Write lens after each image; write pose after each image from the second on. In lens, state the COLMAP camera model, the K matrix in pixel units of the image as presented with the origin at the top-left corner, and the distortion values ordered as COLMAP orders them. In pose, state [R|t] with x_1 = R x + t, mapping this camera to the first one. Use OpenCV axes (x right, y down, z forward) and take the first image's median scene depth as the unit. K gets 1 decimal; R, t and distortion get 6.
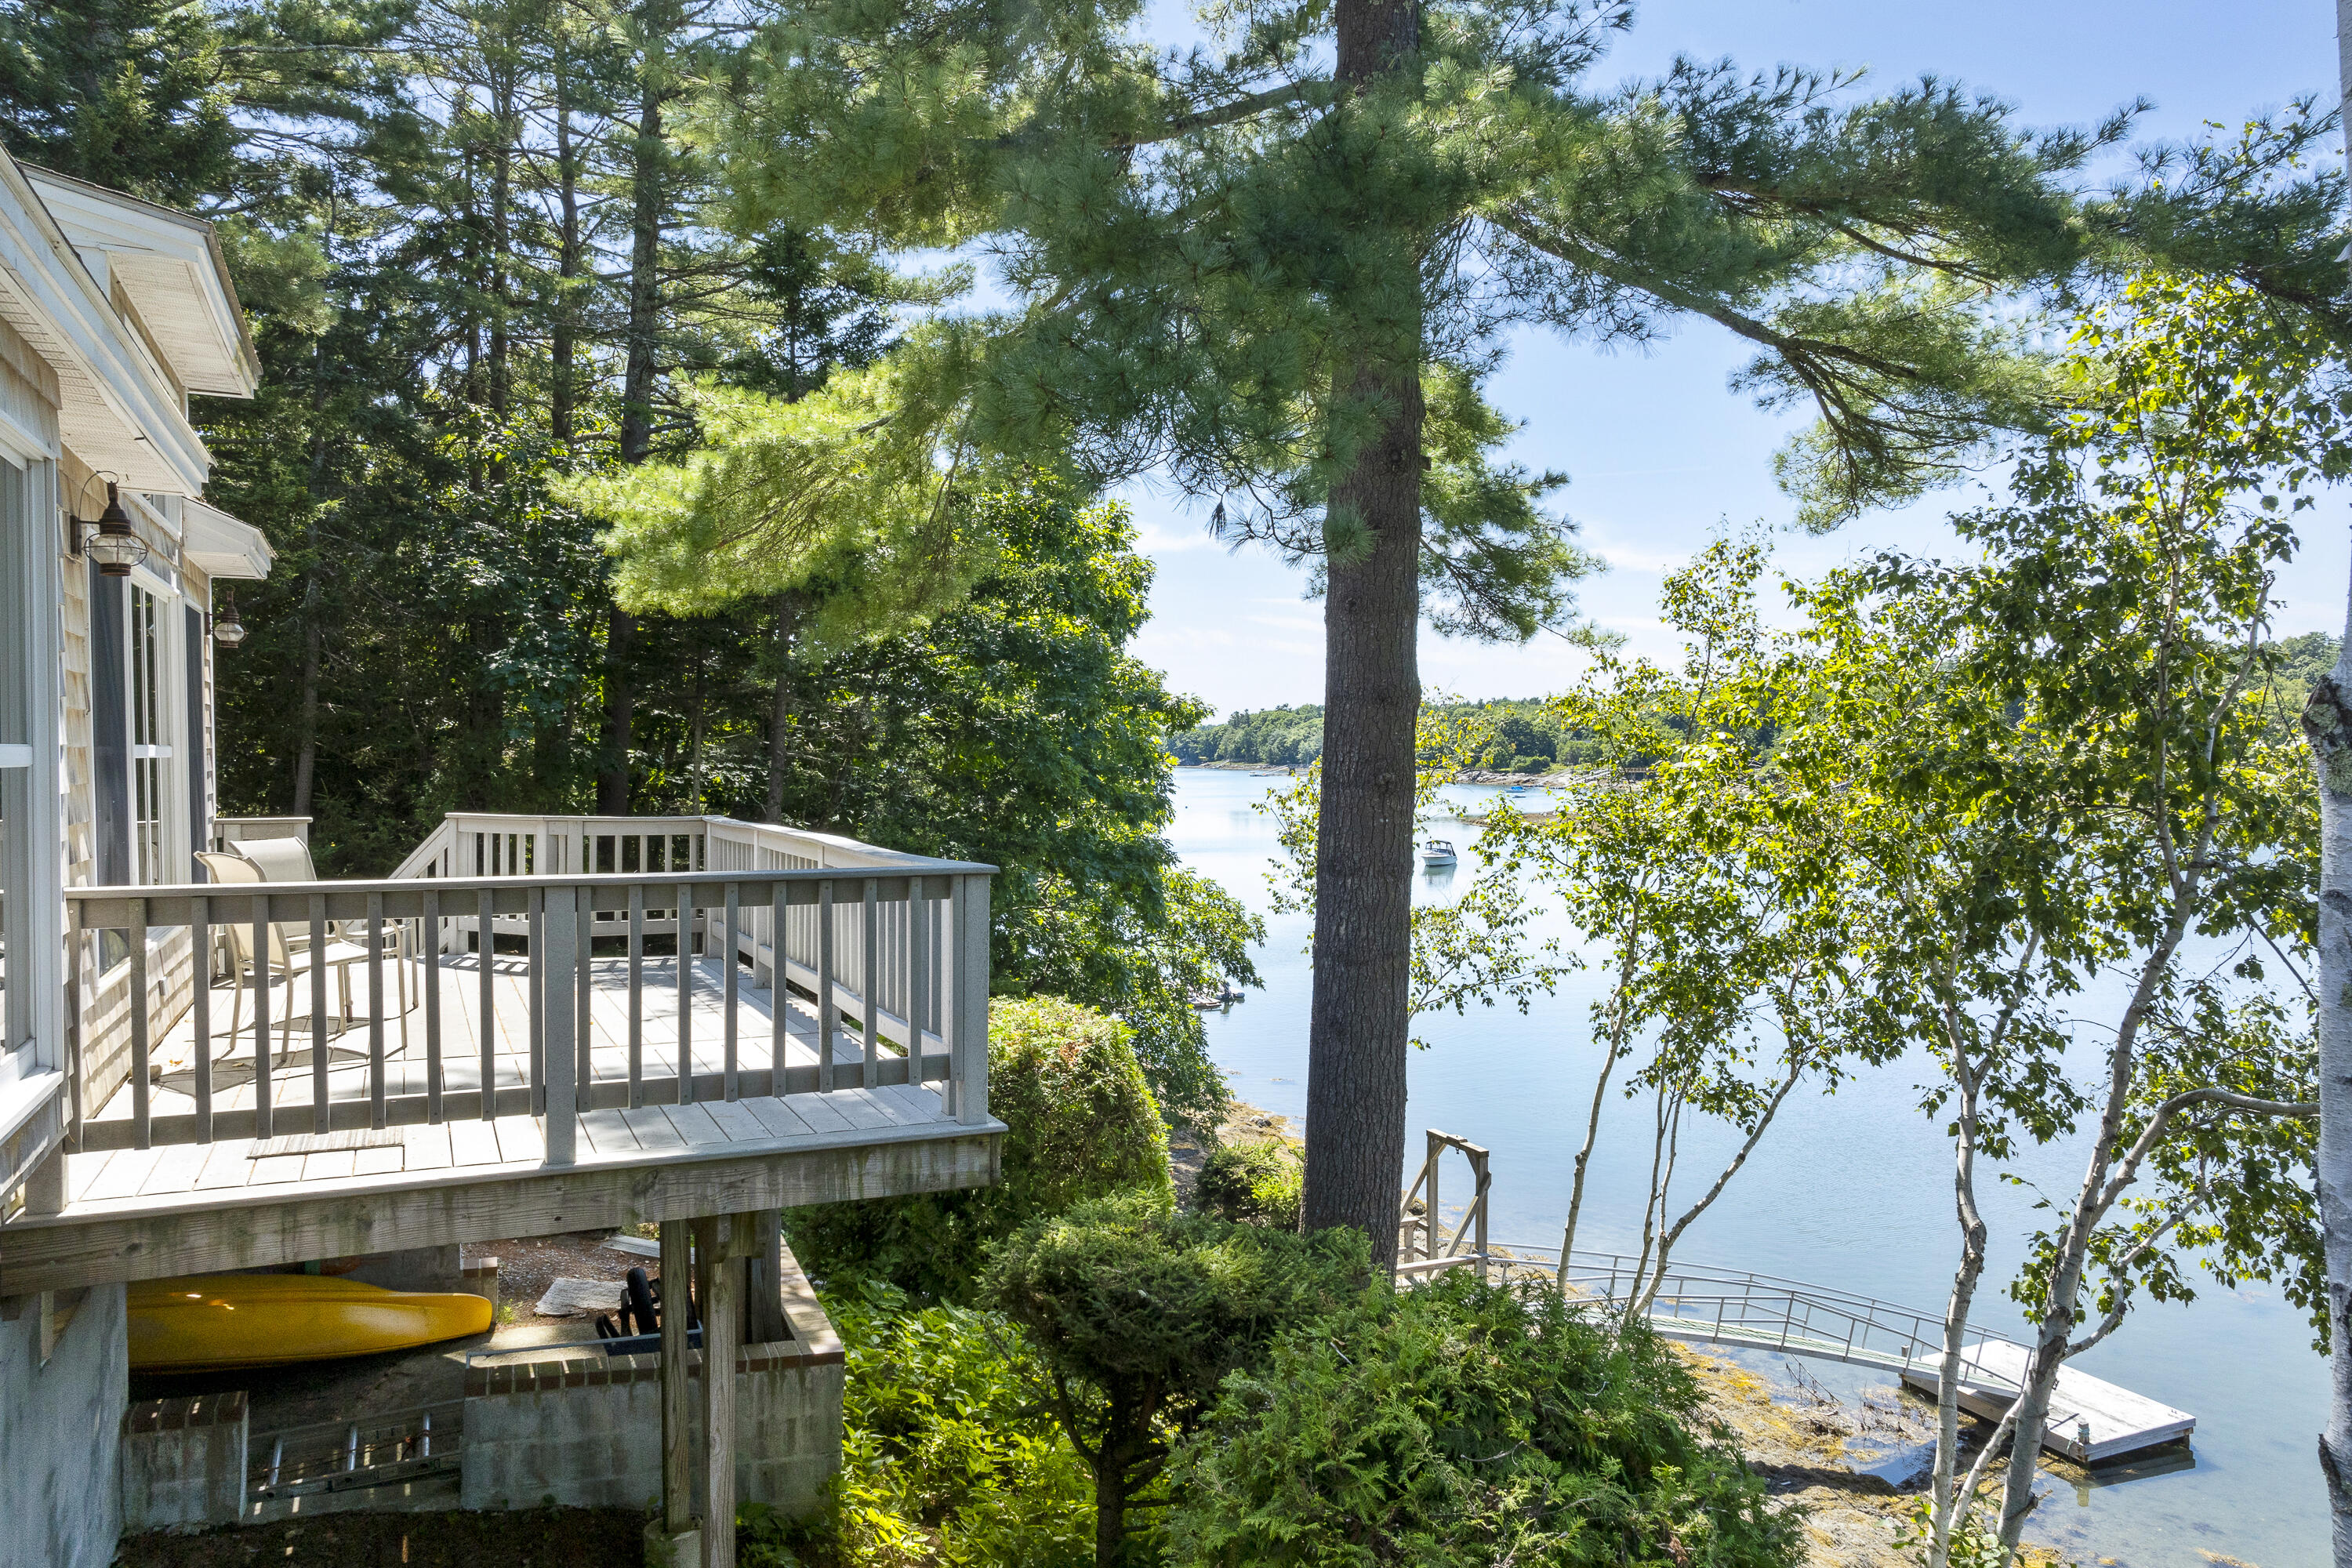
lens RADIAL K [[1627.8, 0, 1127.1], [0, 1627.8, 797.2], [0, 0, 1]] dist [-0.008219, 0.006628]
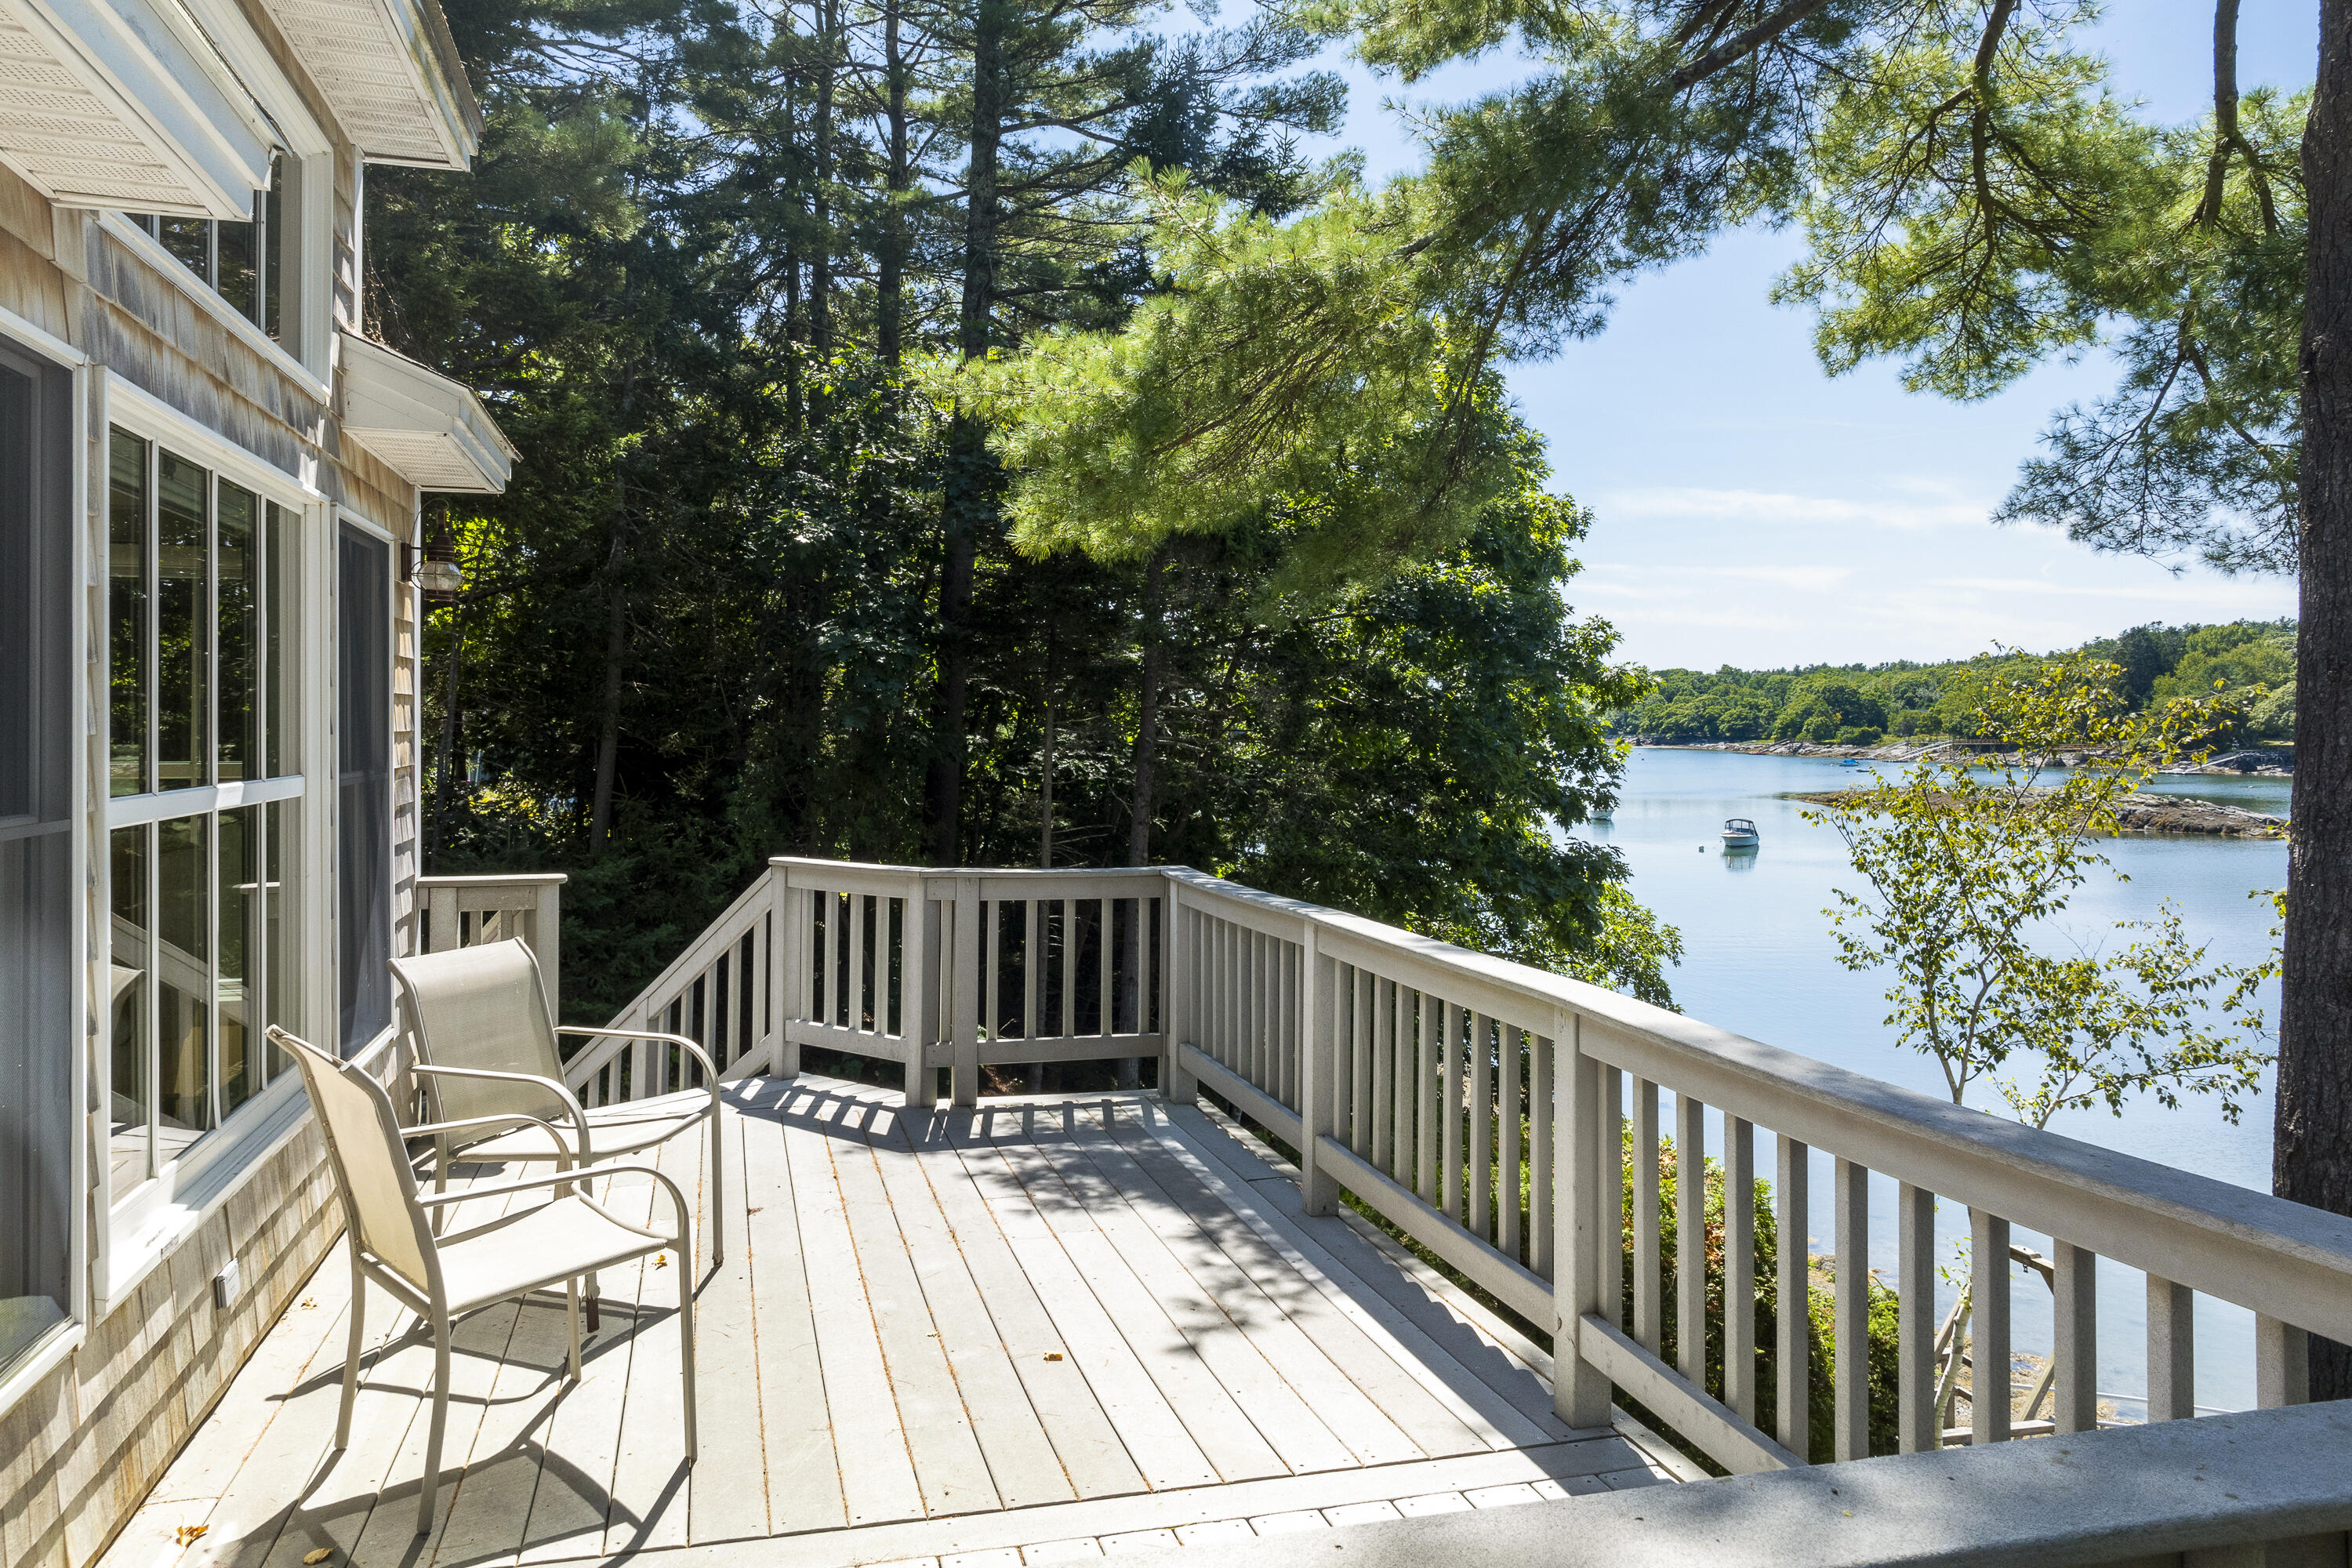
lens RADIAL K [[1627.8, 0, 1095.7], [0, 1627.8, 716.3], [0, 0, 1]] dist [-0.008219, 0.006628]
pose [[0.981960, -0.002333, -0.189074, -0.076971], [-0.003577, 0.999516, -0.030911, -0.012832], [0.189055, 0.031029, 0.981476, 0.174186]]
